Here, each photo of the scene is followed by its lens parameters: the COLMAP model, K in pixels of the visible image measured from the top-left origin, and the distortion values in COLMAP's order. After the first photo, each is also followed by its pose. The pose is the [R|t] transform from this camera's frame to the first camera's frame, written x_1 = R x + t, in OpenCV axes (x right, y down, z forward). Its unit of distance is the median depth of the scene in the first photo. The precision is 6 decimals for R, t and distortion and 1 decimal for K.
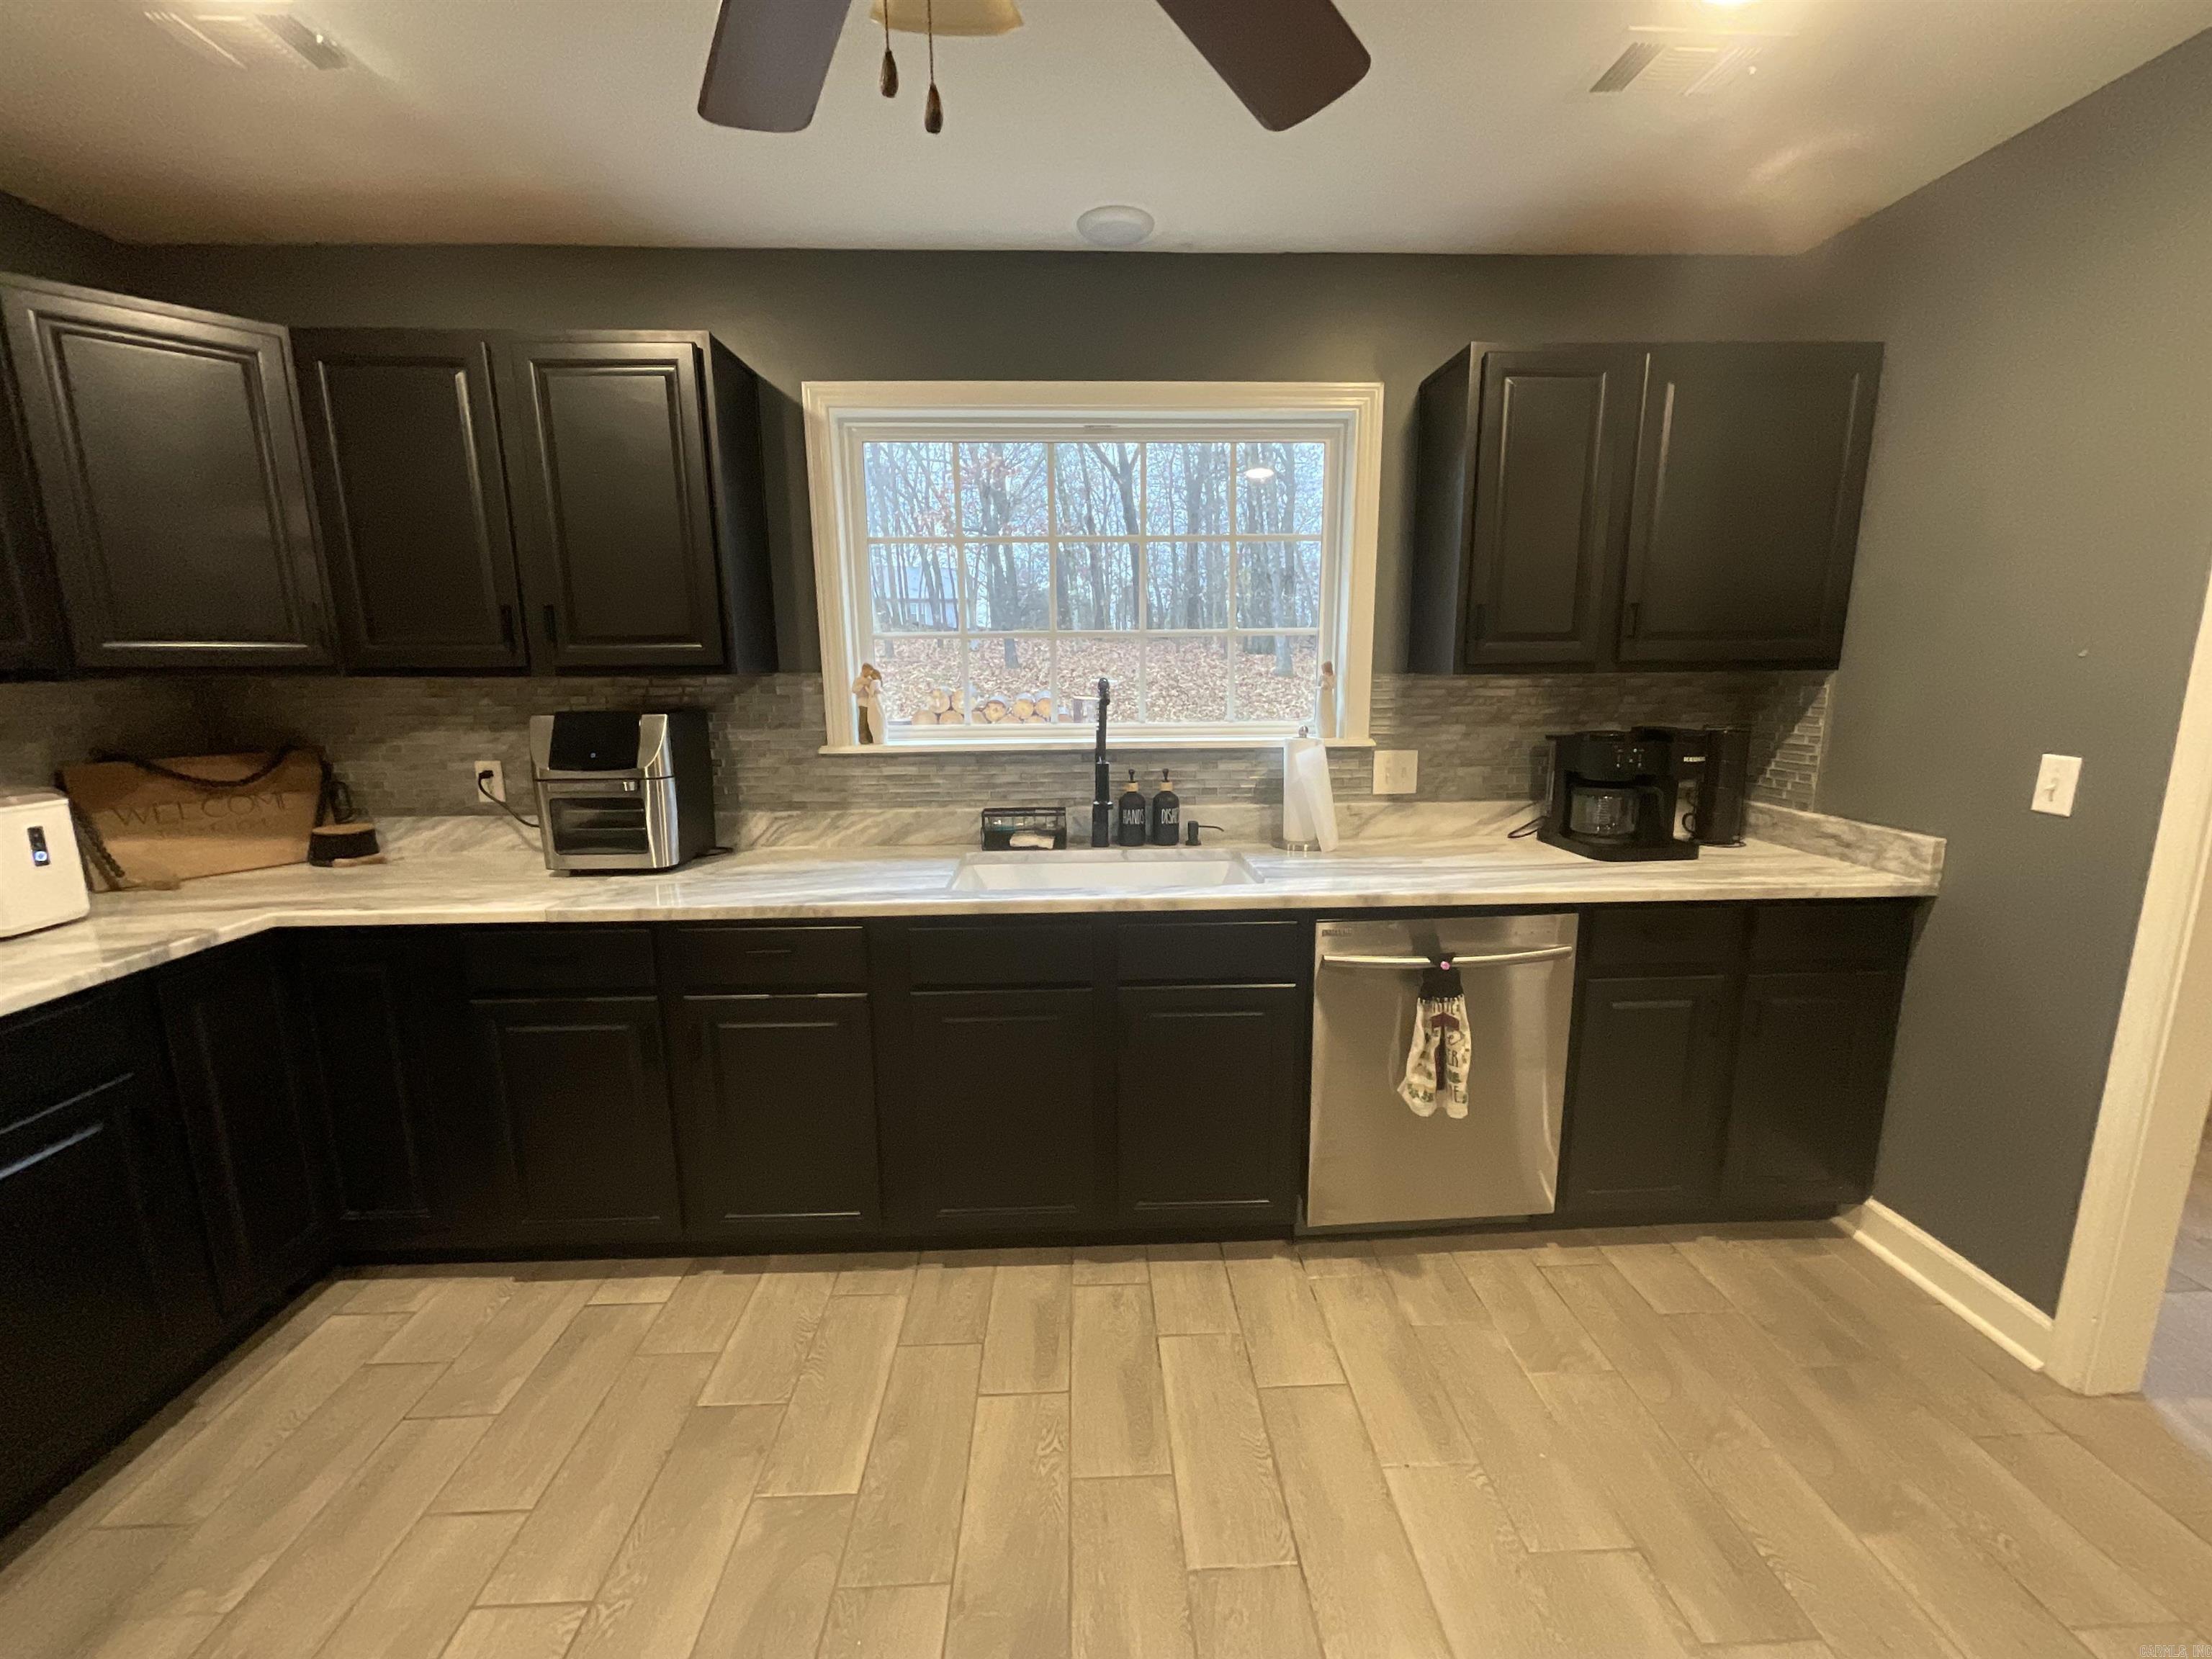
lens RADIAL K [[898.0, 0, 1106.0], [0, 898.0, 829.5], [0, 0, 1]] dist [-0.002989, -0.000501]
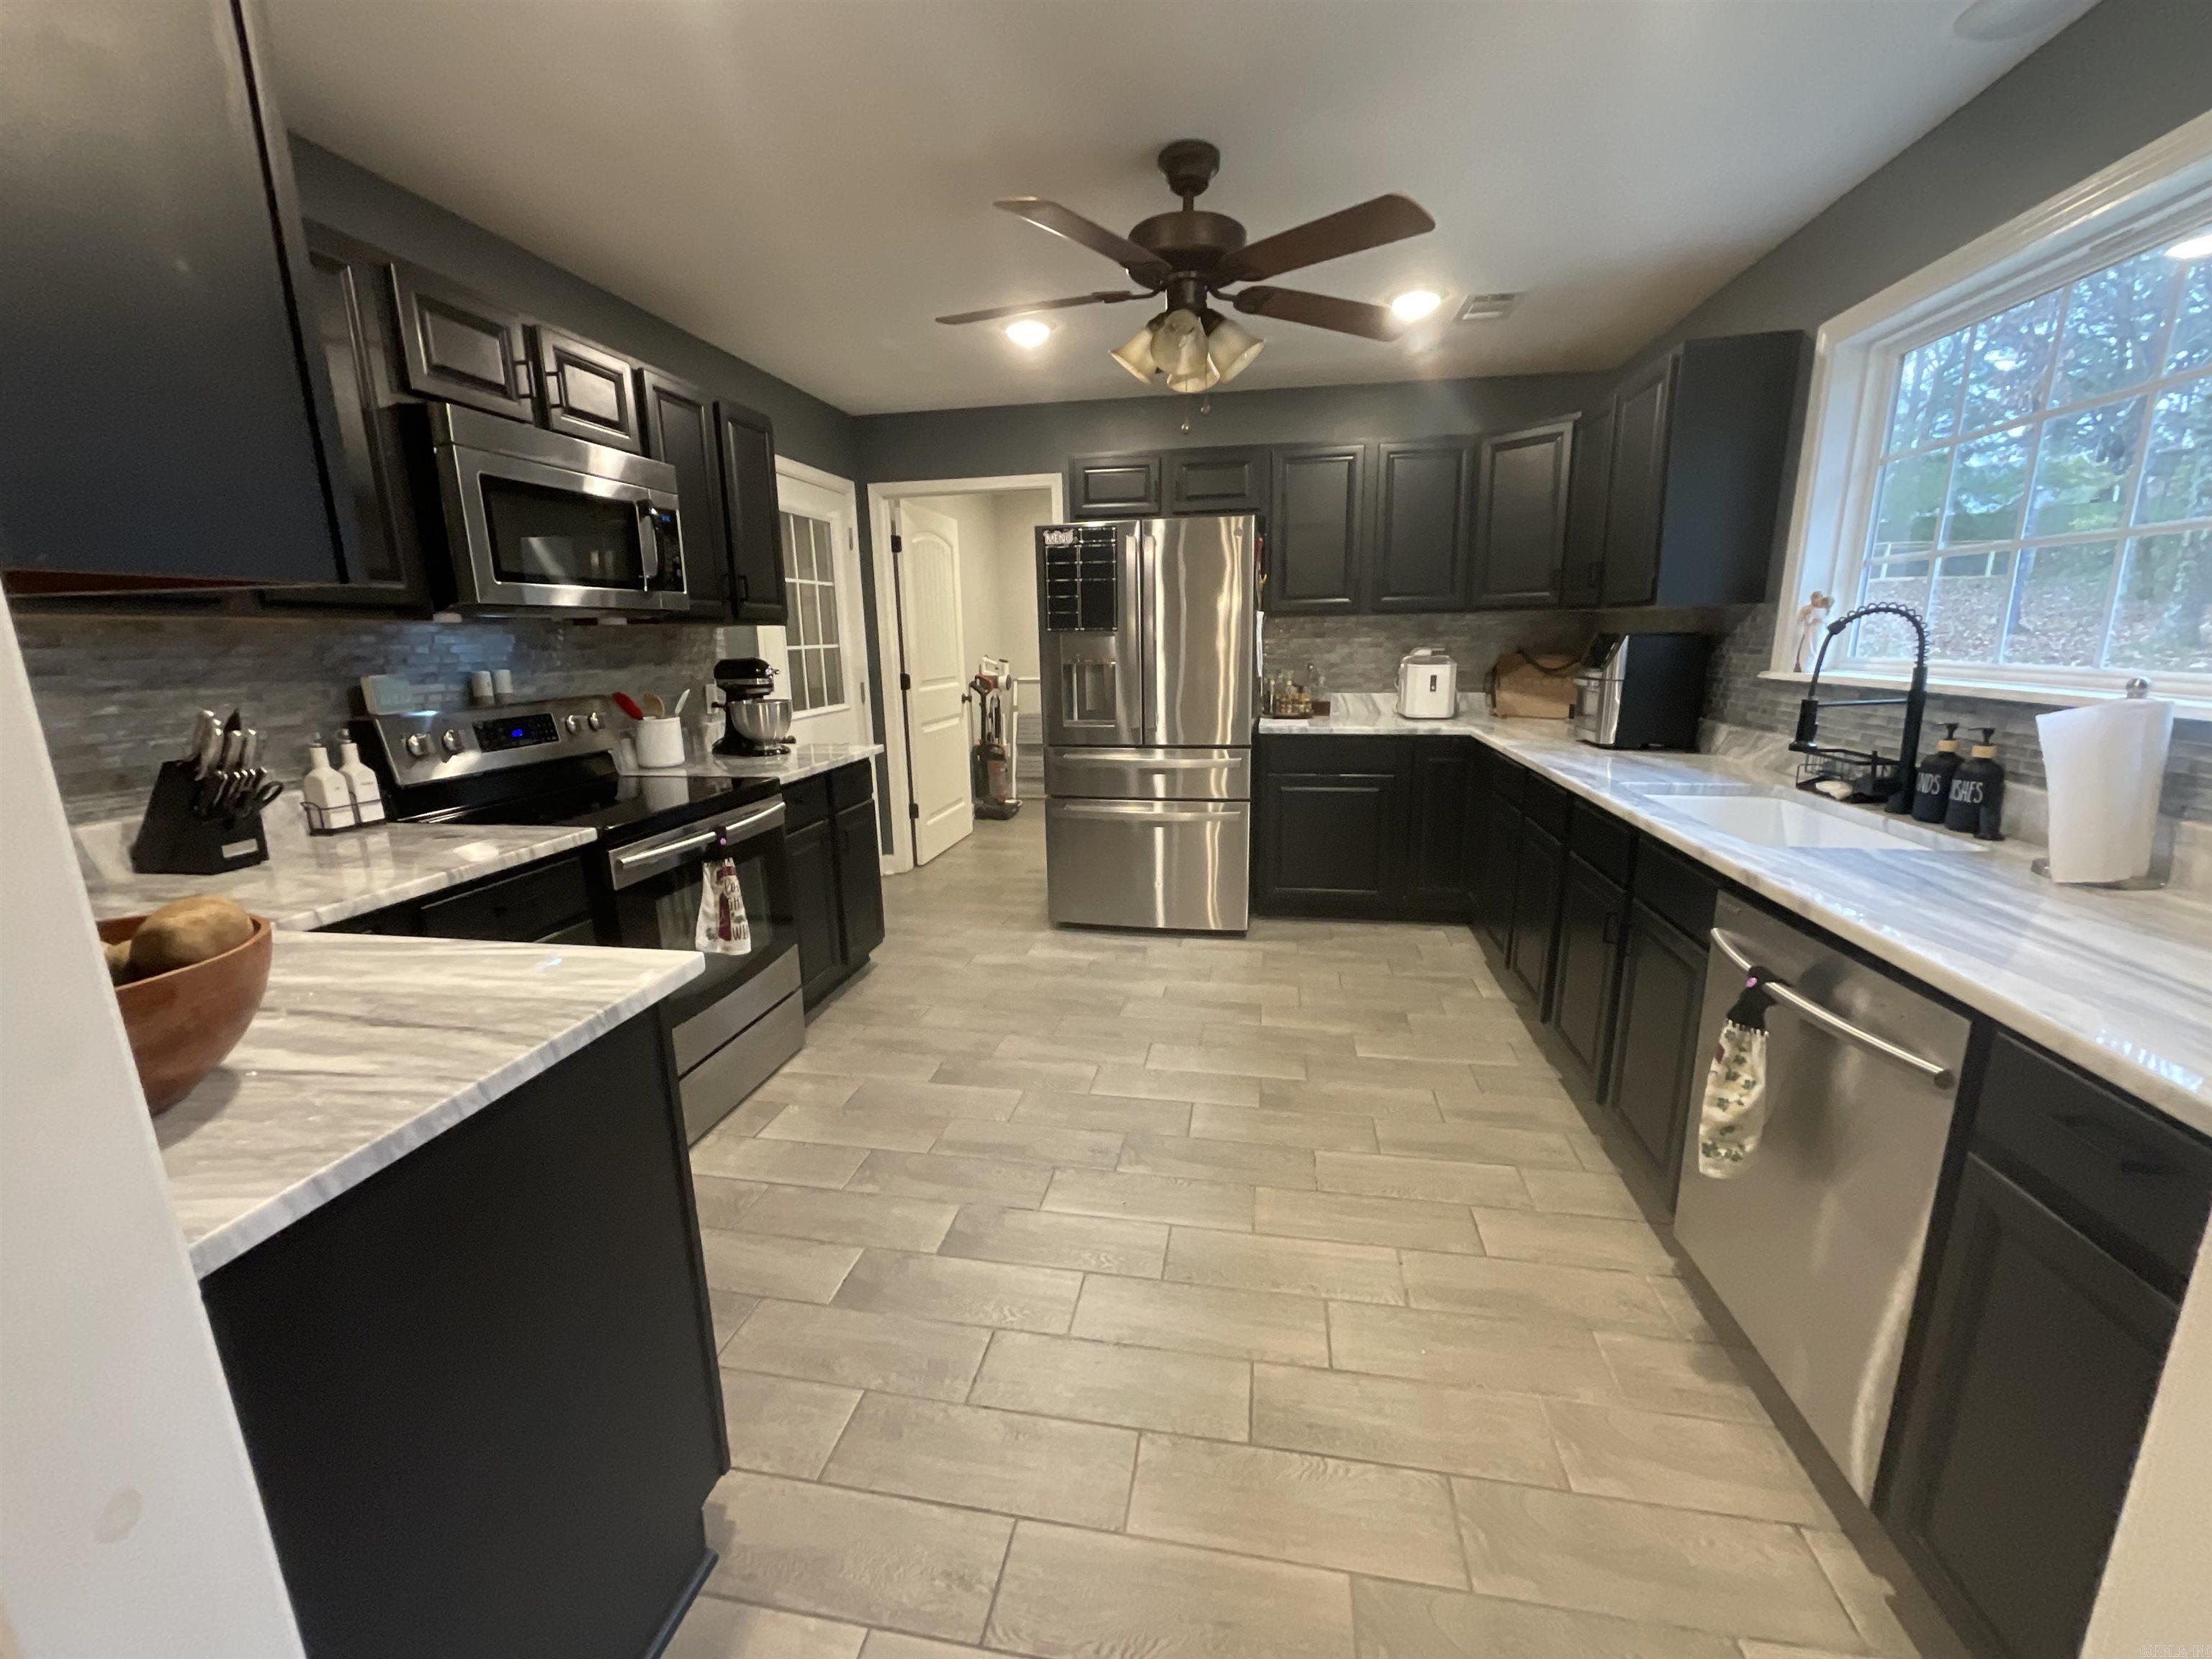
lens RADIAL K [[888.8, 0, 1106.0], [0, 888.8, 829.5], [0, 0, 1]] dist [-0.003067, -0.000271]
pose [[-0.220864, 0.223284, -0.949402, 1.022622], [-0.159900, 0.951979, 0.261089, -0.068687], [0.962108, 0.209474, -0.174555, 0.504588]]
